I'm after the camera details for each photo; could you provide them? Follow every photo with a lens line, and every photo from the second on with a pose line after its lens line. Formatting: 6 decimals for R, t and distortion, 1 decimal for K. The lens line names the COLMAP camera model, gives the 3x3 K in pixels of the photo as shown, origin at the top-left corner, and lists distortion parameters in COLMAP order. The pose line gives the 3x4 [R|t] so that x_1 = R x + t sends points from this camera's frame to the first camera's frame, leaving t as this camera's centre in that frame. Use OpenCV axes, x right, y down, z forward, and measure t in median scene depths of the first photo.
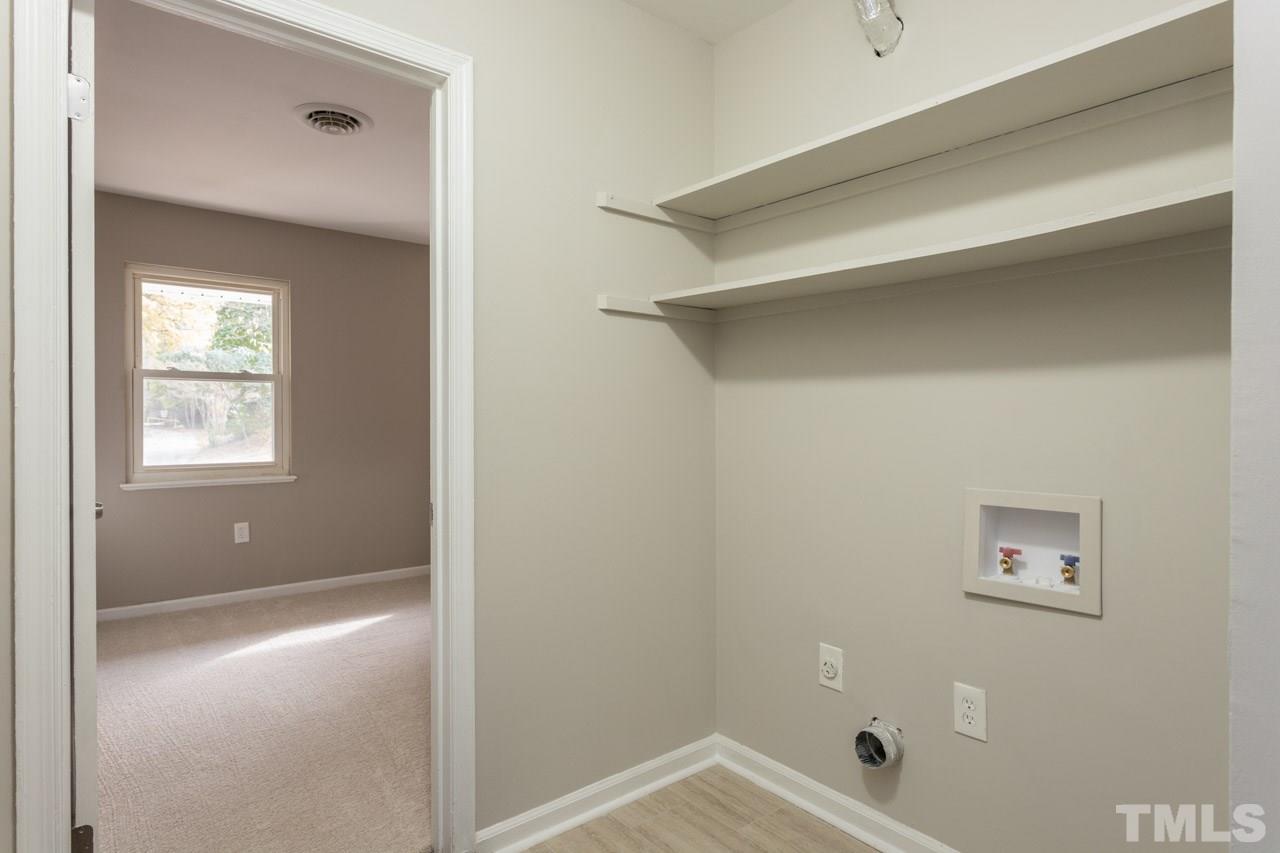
lens RADIAL K [[697.9, 0, 637.4], [0, 697.9, 413.9], [0, 0, 1]] dist [0.001443, 0.000302]
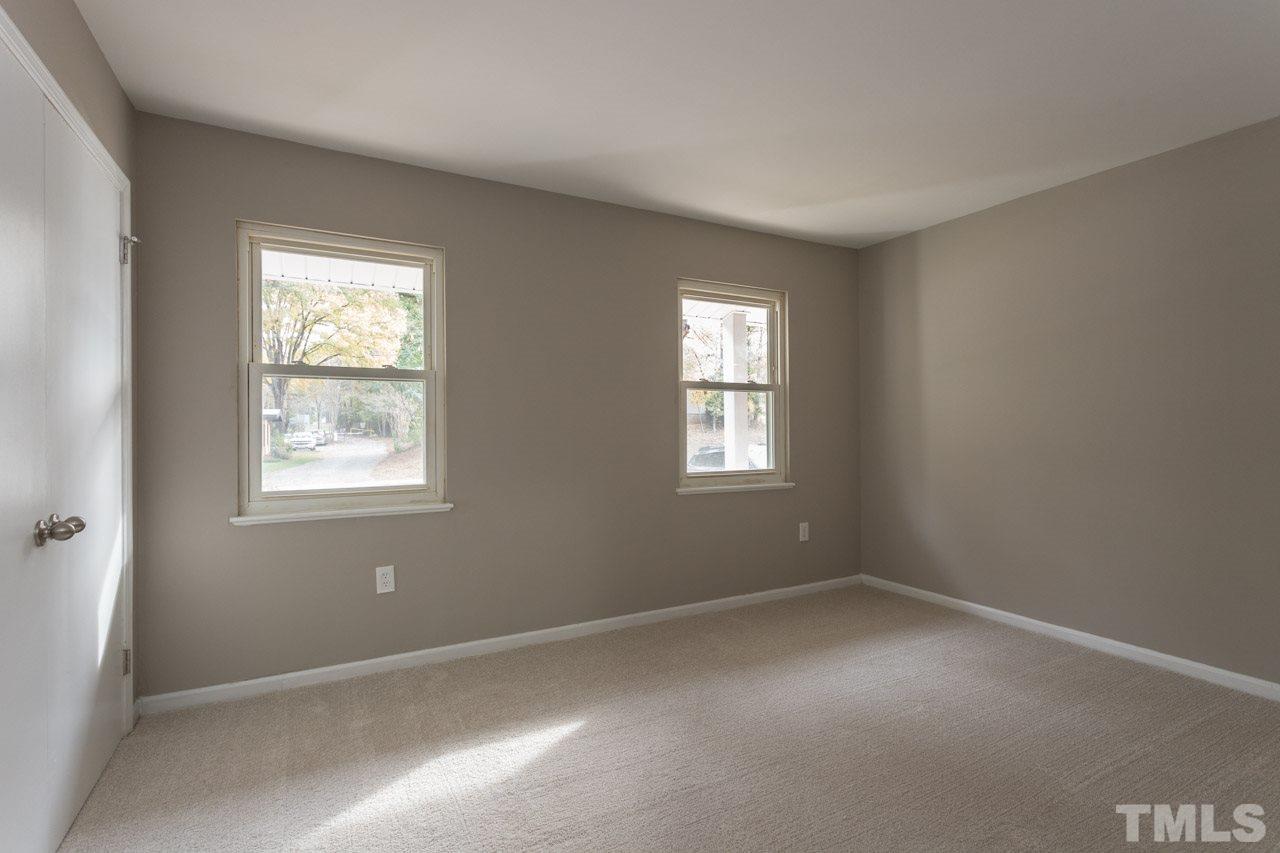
lens RADIAL K [[615.5, 0, 637.0], [0, 615.5, 414.3], [0, 0, 1]] dist [-0.002329, 0.000107]
pose [[0.983969, -0.009283, -0.178099, -0.173883], [0.006748, 0.999867, -0.014833, 0.003121], [0.178213, 0.013394, 0.983901, 0.381016]]
